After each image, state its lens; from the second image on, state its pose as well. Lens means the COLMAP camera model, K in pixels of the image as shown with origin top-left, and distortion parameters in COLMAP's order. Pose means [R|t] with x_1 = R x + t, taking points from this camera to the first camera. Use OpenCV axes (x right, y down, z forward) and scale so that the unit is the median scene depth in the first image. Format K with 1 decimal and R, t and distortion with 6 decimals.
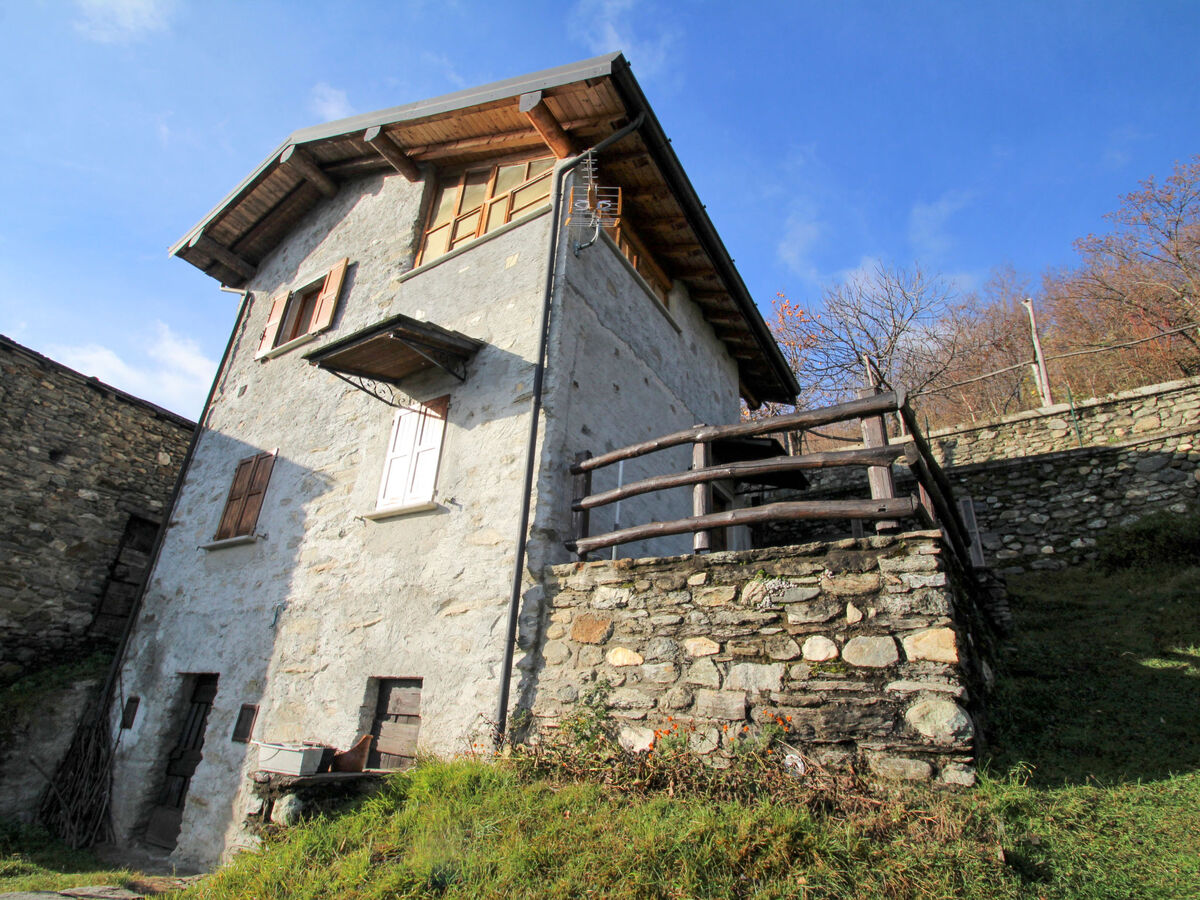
lens RADIAL K [[624.2, 0, 574.6], [0, 624.2, 446.9], [0, 0, 1]] dist [0.014032, -0.014914]
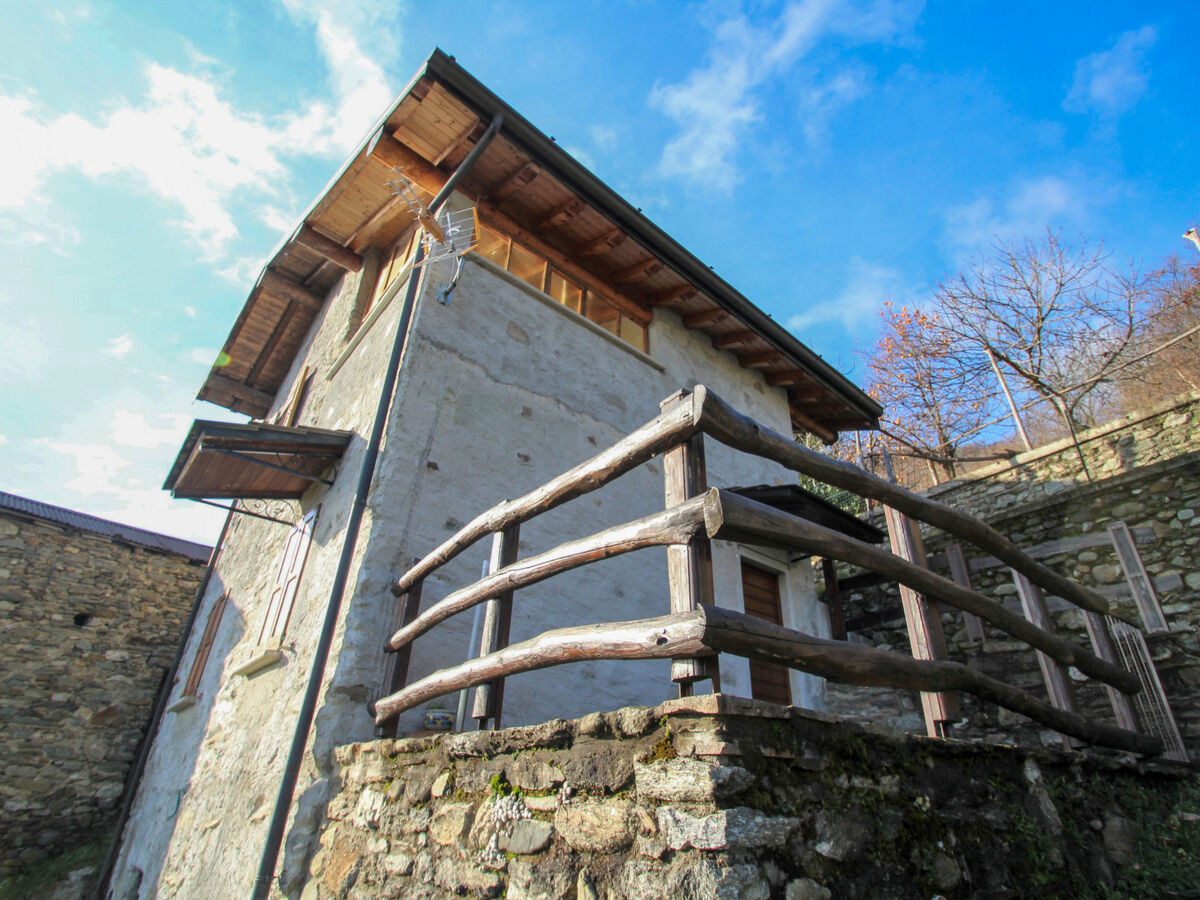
lens RADIAL K [[624.2, 0, 610.7], [0, 624.2, 450.3], [0, 0, 1]] dist [0.014032, -0.014914]
pose [[0.961164, -0.179117, -0.209955, 0.294383], [0.155403, 0.979962, -0.124595, 0.005939], [0.228065, 0.087129, 0.969740, 0.262501]]
